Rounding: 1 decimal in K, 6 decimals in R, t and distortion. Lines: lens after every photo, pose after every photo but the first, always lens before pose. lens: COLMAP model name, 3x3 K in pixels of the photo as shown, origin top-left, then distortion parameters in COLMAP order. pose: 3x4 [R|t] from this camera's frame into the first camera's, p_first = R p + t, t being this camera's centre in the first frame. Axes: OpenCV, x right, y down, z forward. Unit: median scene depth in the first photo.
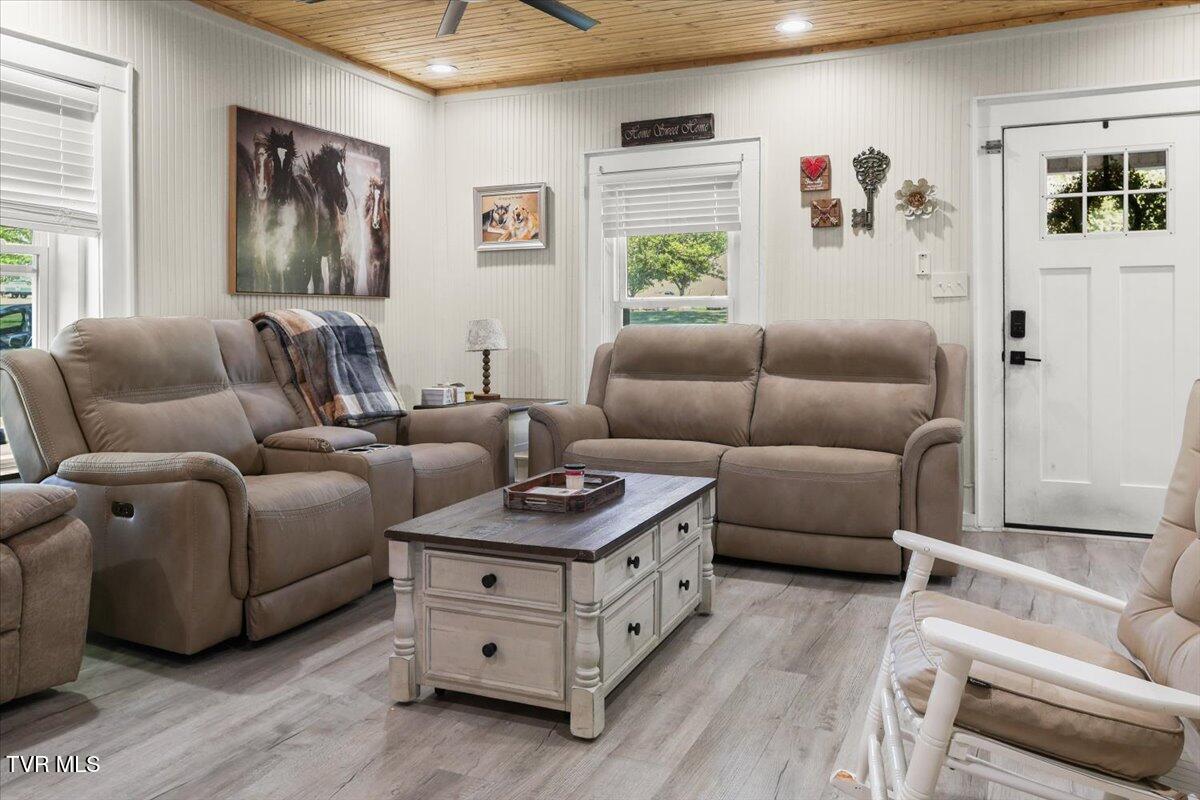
lens RADIAL K [[924.8, 0, 593.0], [0, 924.8, 344.3], [0, 0, 1]] dist [-0.000613, 0.002605]
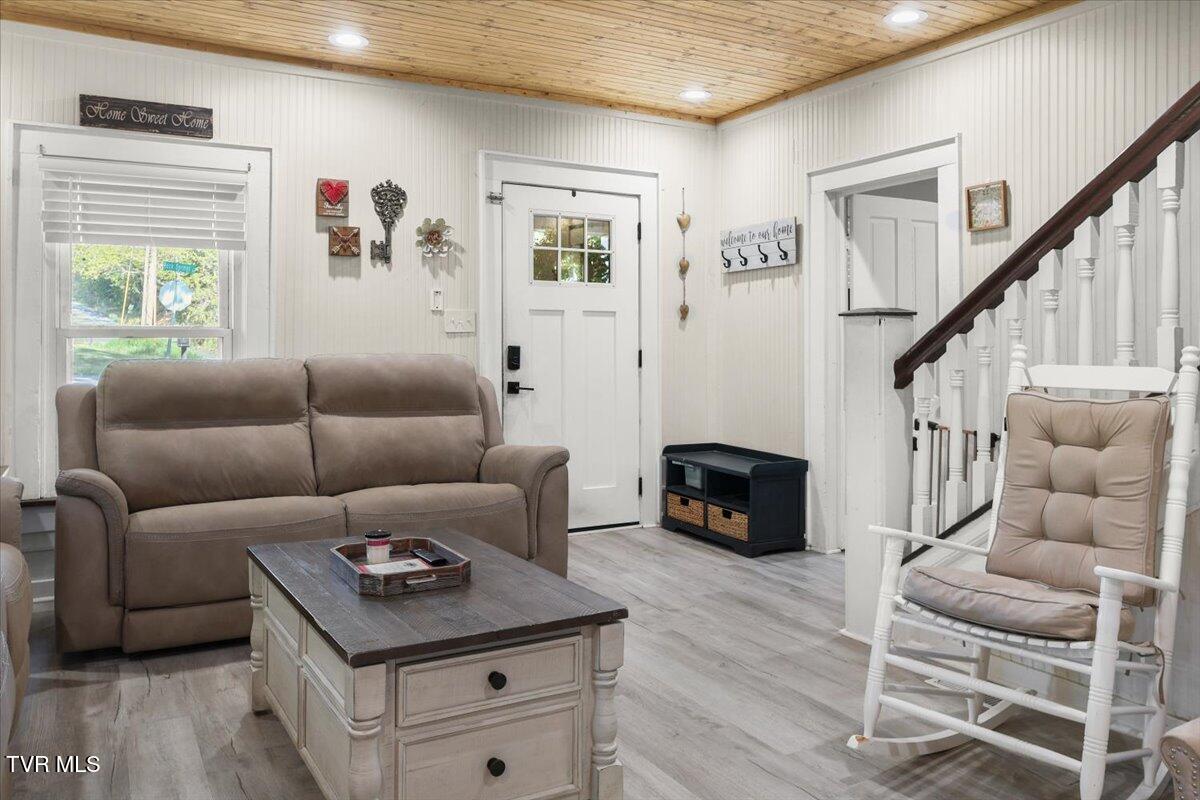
lens RADIAL K [[924.8, 0, 608.5], [0, 924.8, 357.8], [0, 0, 1]] dist [-0.000613, 0.002605]
pose [[0.584912, -0.002416, 0.811093, -0.375172], [0.019531, 0.999748, -0.011107, -0.006730], [-0.810861, 0.022338, 0.584812, 0.237721]]
